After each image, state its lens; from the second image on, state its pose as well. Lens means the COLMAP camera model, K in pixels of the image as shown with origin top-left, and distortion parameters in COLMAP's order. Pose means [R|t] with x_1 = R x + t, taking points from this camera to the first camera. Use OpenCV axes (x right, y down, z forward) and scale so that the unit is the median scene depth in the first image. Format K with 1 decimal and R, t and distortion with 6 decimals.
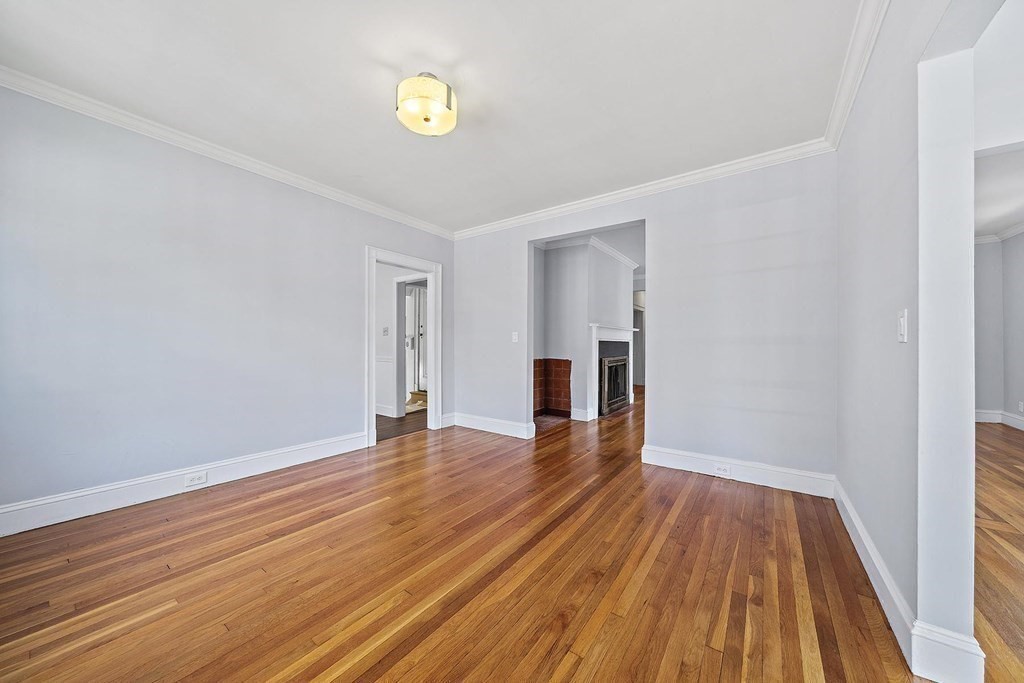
lens RADIAL K [[349.9, 0, 515.3], [0, 349.9, 342.6], [0, 0, 1]] dist [-0.002701, -0.000259]
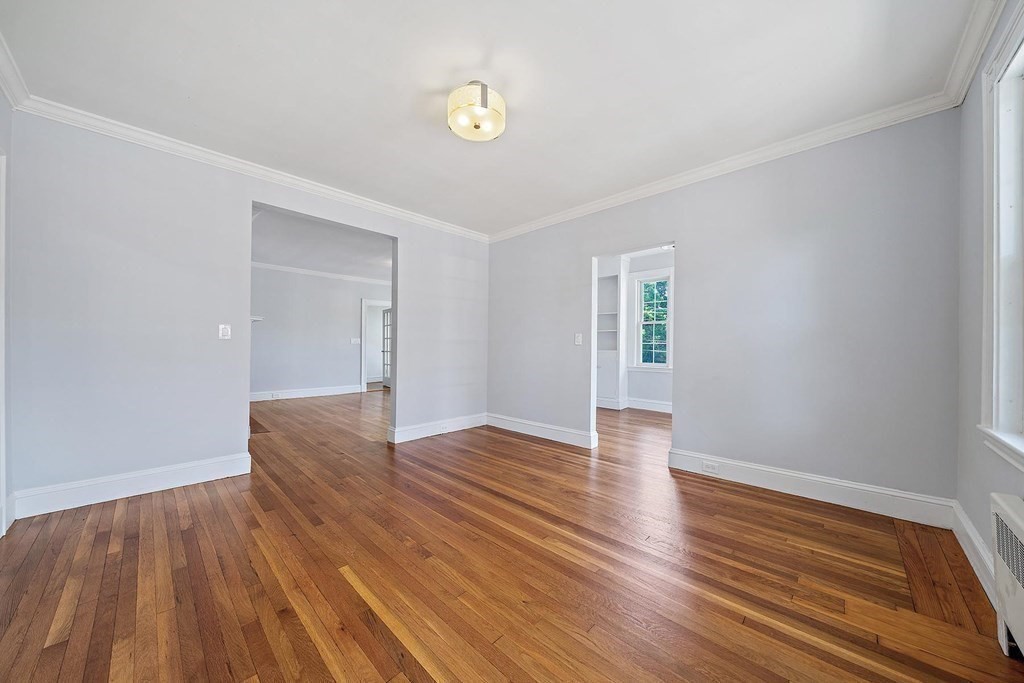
lens RADIAL K [[349.9, 0, 514.6], [0, 349.9, 343.4], [0, 0, 1]] dist [-0.002701, -0.000259]
pose [[0.148512, 0.003086, 0.988906, -1.250996], [-0.013353, 0.999910, -0.001115, 0.000941], [-0.988821, -0.013039, 0.148540, 0.725479]]
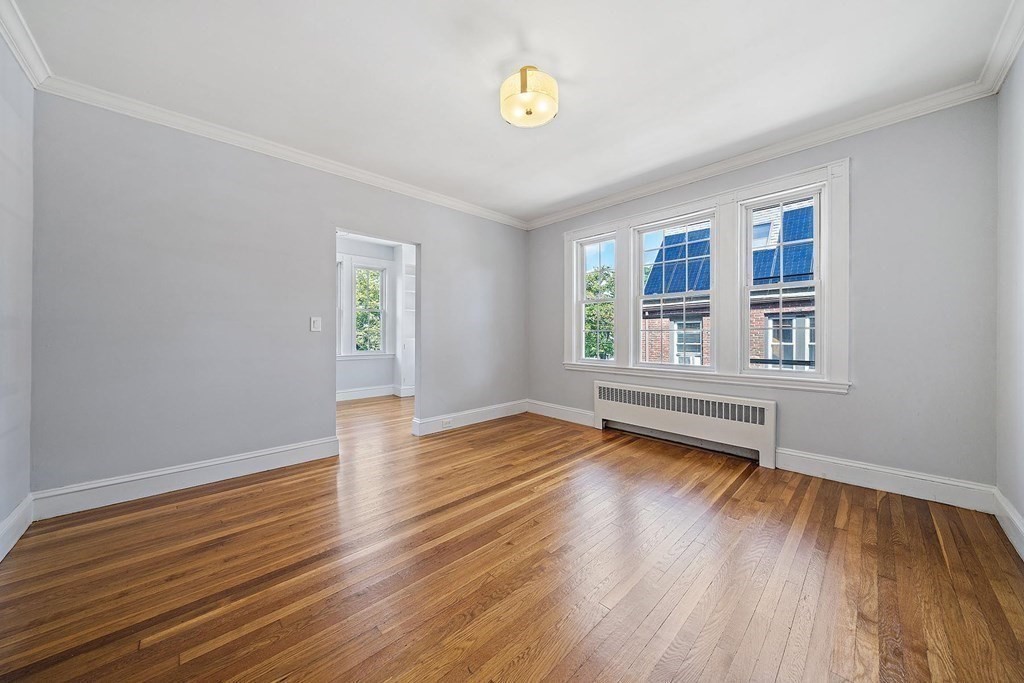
lens RADIAL K [[349.9, 0, 510.1], [0, 349.9, 339.0], [0, 0, 1]] dist [-0.002701, -0.000259]
pose [[-0.979365, -0.012337, 0.201722, -0.406806], [-0.010963, 0.999908, 0.007927, 0.013563], [-0.201801, 0.005552, -0.979411, 1.997248]]
